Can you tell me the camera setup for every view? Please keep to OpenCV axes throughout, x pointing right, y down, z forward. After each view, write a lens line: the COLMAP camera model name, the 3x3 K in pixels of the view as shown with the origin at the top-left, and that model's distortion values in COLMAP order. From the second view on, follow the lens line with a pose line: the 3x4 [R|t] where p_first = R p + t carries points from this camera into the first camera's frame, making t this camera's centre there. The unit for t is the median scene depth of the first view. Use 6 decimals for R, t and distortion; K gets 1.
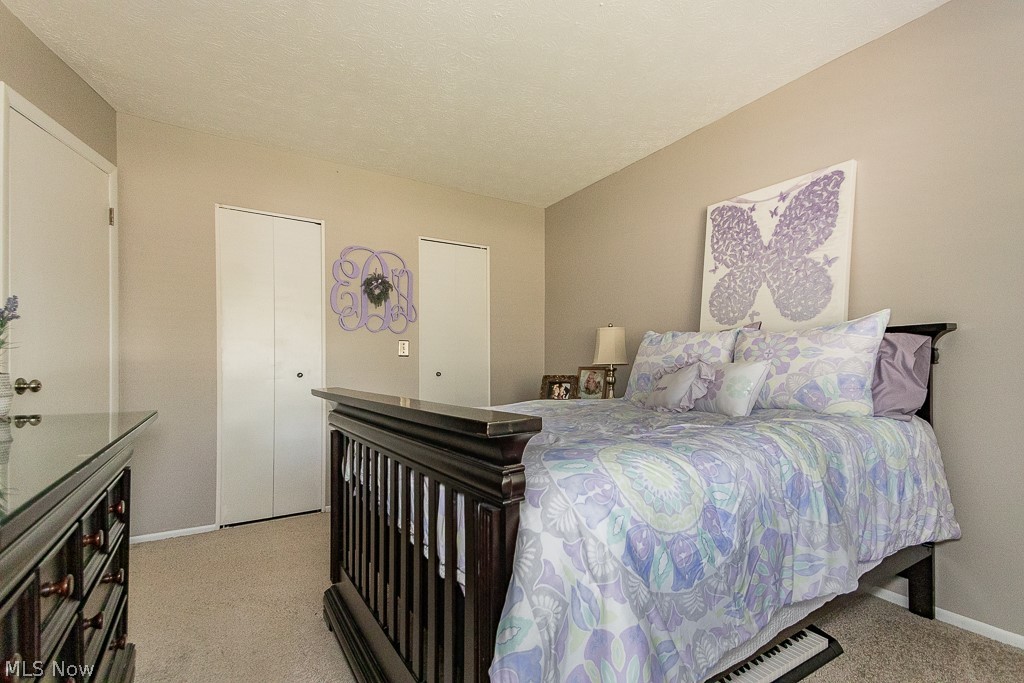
lens RADIAL K [[475.7, 0, 518.9], [0, 475.7, 364.0], [0, 0, 1]] dist [0.026534, -0.000361]
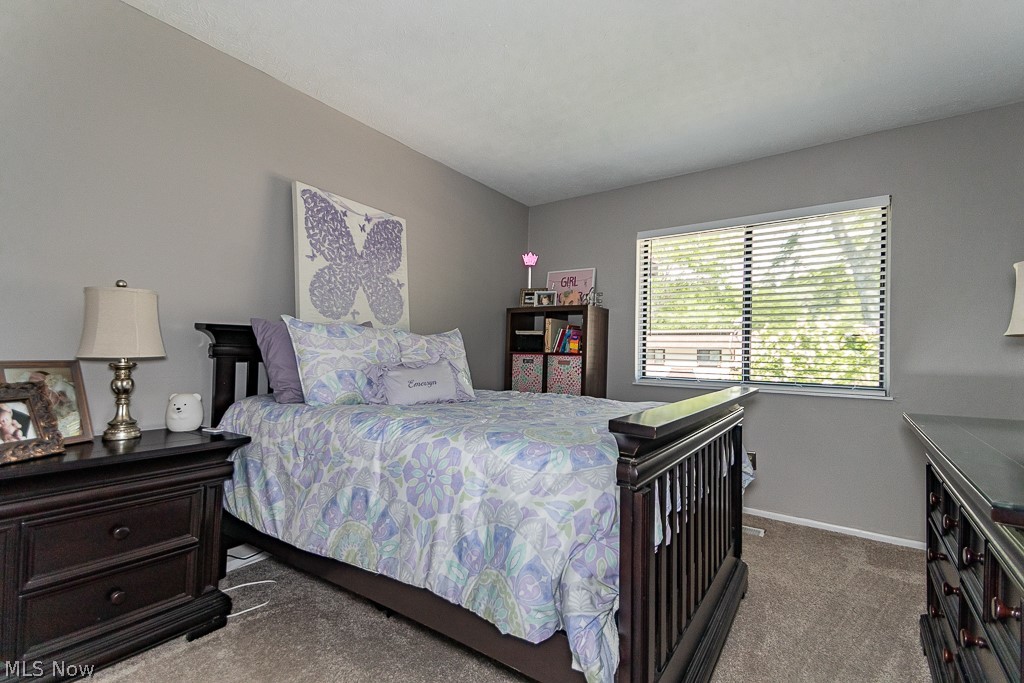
lens RADIAL K [[475.7, 0, 511.9], [0, 475.7, 345.6], [0, 0, 1]] dist [0.026534, -0.000361]
pose [[-0.420885, 0.019880, 0.906896, -0.636419], [-0.011060, 0.999573, -0.027045, -0.002995], [-0.907046, -0.021413, -0.420486, 1.101441]]
